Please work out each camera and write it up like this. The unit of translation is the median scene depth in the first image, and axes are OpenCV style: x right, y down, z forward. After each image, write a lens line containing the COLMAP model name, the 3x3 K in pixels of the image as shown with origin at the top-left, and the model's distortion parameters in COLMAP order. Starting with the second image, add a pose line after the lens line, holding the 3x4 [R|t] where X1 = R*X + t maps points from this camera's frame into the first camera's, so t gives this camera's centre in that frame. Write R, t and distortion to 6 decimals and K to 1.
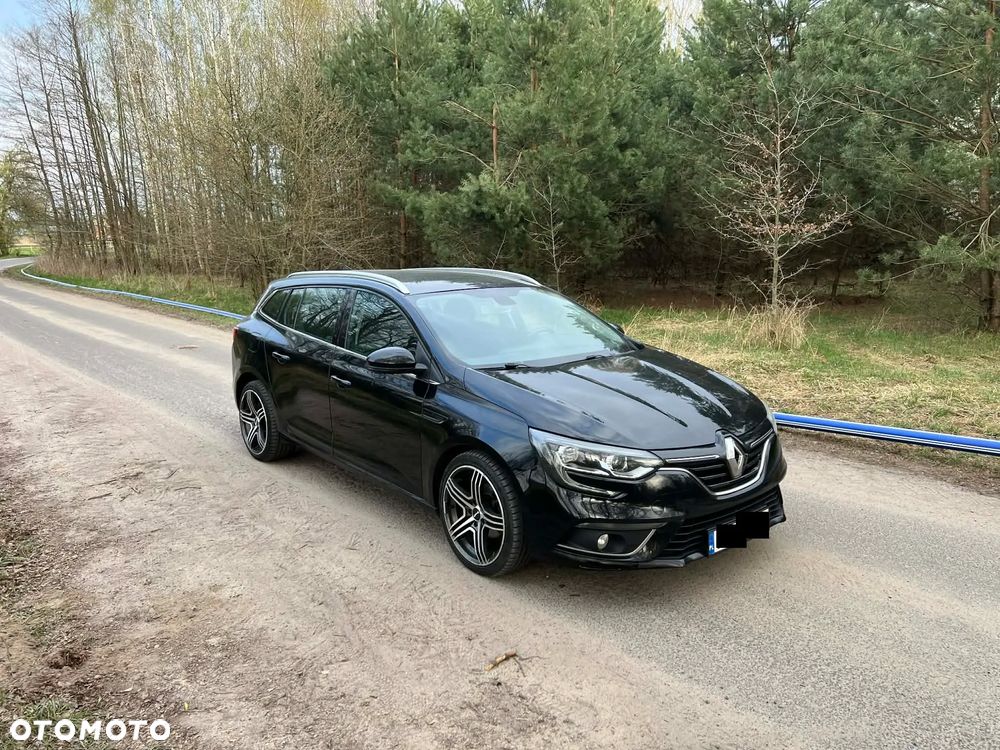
lens RADIAL K [[740.1, 0, 504.8], [0, 740.1, 382.2], [0, 0, 1]] dist [0.052895, -0.052596]
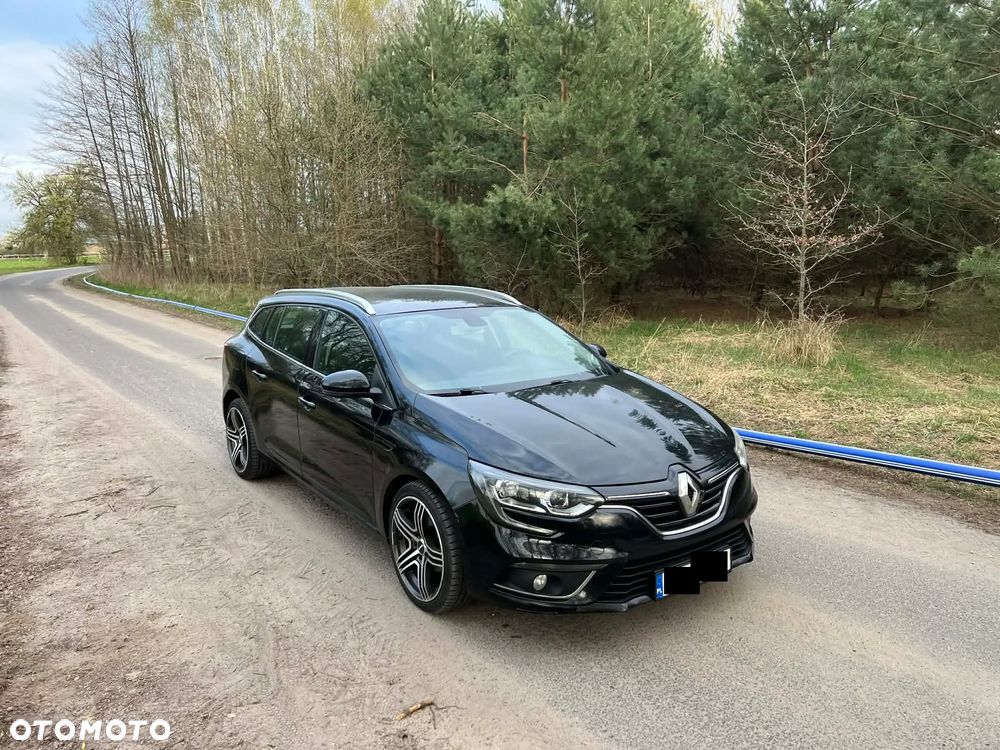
lens RADIAL K [[740.1, 0, 506.1], [0, 740.1, 380.7], [0, 0, 1]] dist [0.052895, -0.052596]
pose [[0.997683, 0.010436, -0.067229, 0.099363], [-0.011199, 0.999877, -0.010985, -0.020805], [0.067106, 0.011713, 0.997677, 0.032008]]
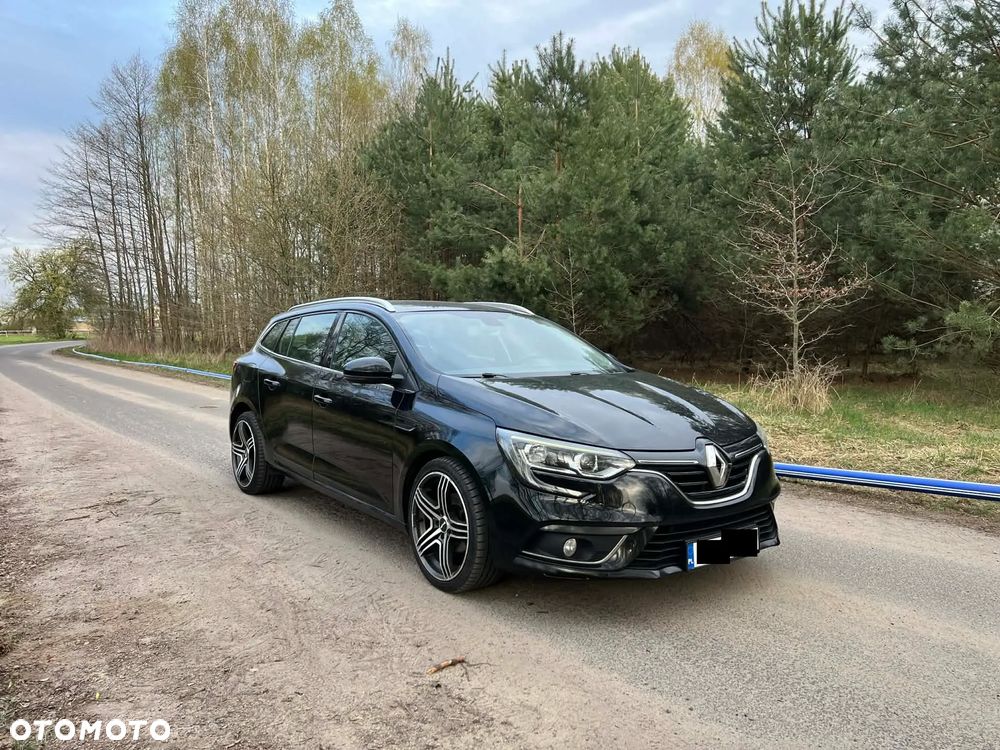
lens RADIAL K [[740.1, 0, 503.0], [0, 740.1, 371.6], [0, 0, 1]] dist [0.052895, -0.052596]
pose [[0.998525, 0.015122, -0.052148, 0.061986], [-0.022094, 0.990486, -0.135829, 0.082223], [0.049598, 0.136781, 0.989359, 0.031585]]
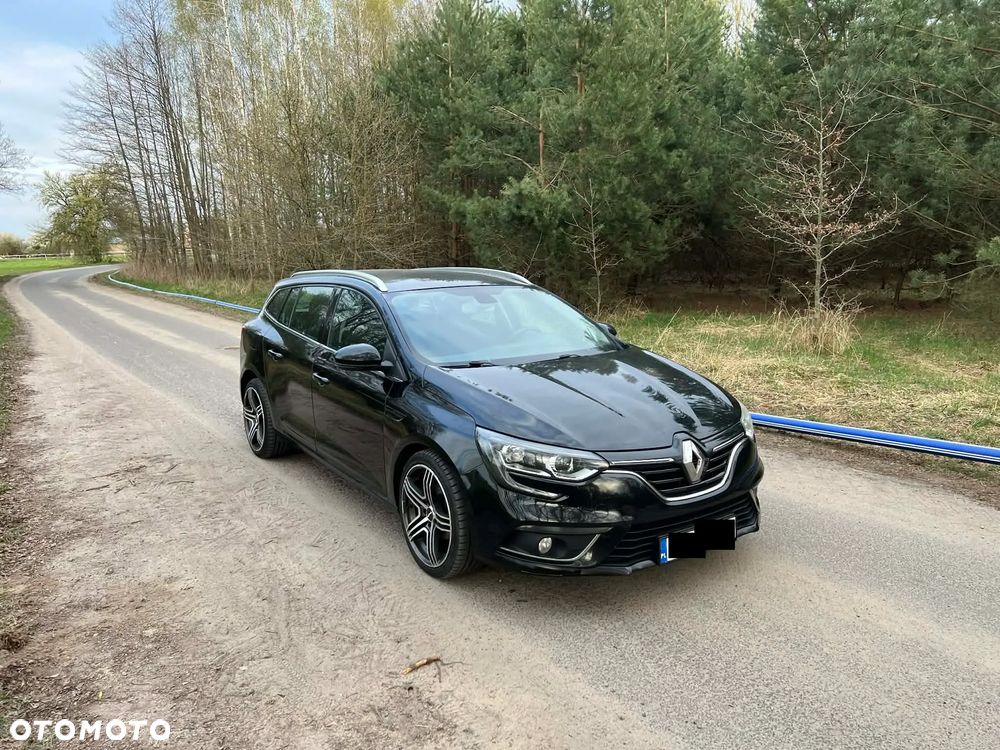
lens RADIAL K [[740.1, 0, 505.8], [0, 740.1, 374.8], [0, 0, 1]] dist [0.052895, -0.052596]
pose [[0.995629, 0.011370, -0.092705, 0.111208], [-0.012962, 0.999778, -0.016585, 0.006417], [0.092496, 0.017714, 0.995555, 0.021347]]
